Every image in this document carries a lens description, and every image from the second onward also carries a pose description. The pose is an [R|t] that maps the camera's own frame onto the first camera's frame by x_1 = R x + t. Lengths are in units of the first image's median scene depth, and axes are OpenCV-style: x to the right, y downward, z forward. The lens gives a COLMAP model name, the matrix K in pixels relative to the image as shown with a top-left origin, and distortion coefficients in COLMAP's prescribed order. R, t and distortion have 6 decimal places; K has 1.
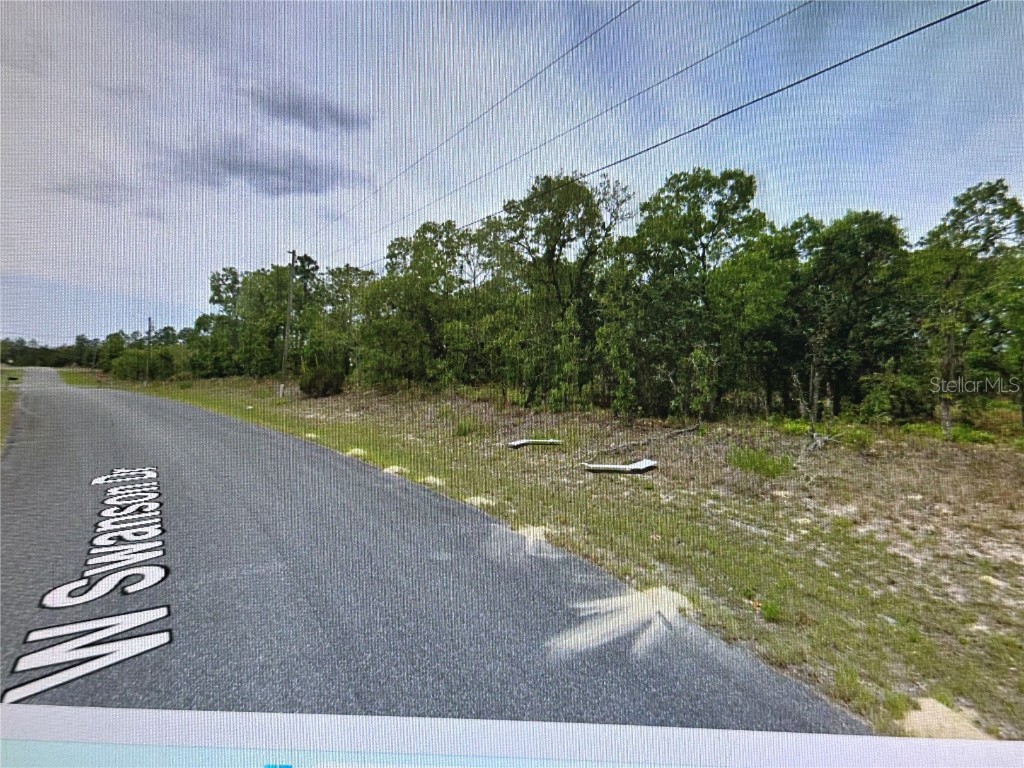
lens RADIAL K [[1214.5, 0, 512.7], [0, 1214.5, 380.3], [0, 0, 1]] dist [0.059900, 0.000000]
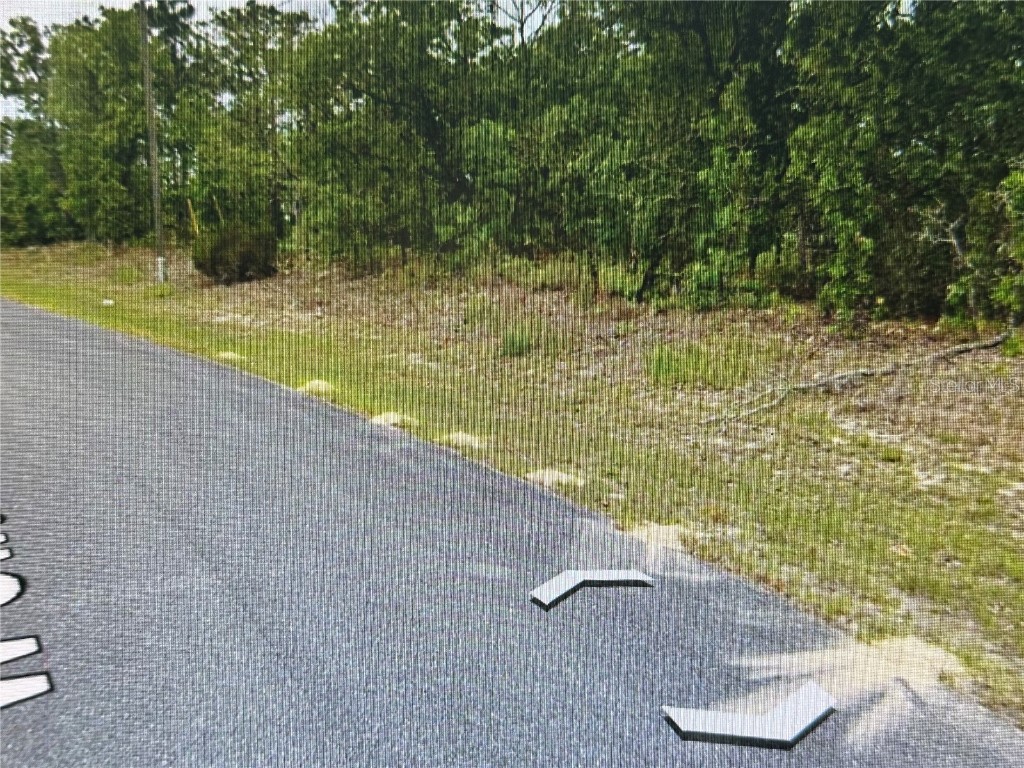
lens RADIAL K [[1214.5, 0, 508.8], [0, 1214.5, 385.2], [0, 0, 1]] dist [0.059900, 0.000000]
pose [[0.989413, 0.005913, -0.145008, 0.030996], [0.010717, 0.993465, 0.113637, -0.000266], [0.144732, -0.113988, 0.982883, 0.517975]]
